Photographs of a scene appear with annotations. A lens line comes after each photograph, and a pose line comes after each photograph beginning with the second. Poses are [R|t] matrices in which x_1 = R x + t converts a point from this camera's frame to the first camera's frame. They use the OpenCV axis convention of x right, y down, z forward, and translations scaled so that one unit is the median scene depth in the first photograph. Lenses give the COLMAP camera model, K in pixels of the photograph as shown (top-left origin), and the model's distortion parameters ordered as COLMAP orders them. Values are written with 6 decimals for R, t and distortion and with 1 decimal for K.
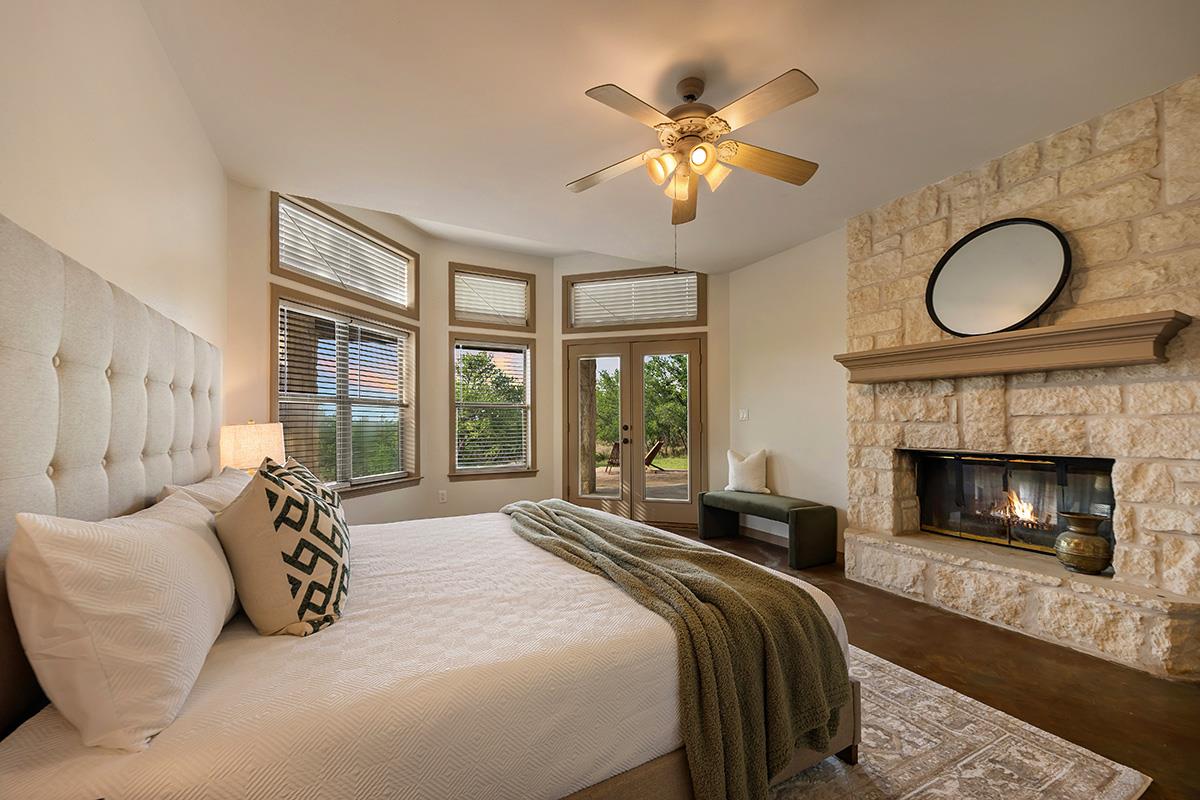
lens RADIAL K [[467.1, 0, 599.1], [0, 467.1, 412.4], [0, 0, 1]] dist [-0.000901, -0.000042]
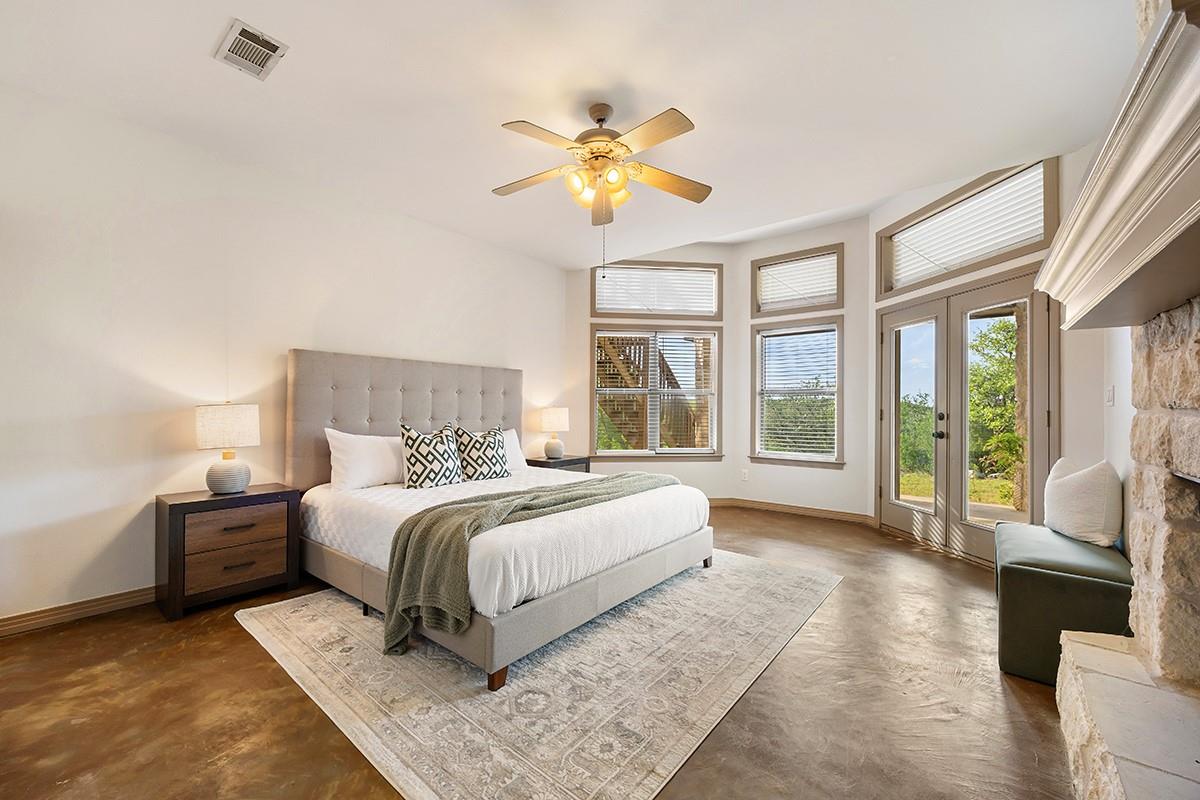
lens RADIAL K [[464.4, 0, 598.1], [0, 464.4, 401.8], [0, 0, 1]] dist [-0.002012, -0.000193]
pose [[0.398579, -0.007919, -0.917100, 0.528212], [0.013480, 0.999905, -0.002775, 0.004519], [0.917035, -0.011257, 0.398648, 0.237624]]
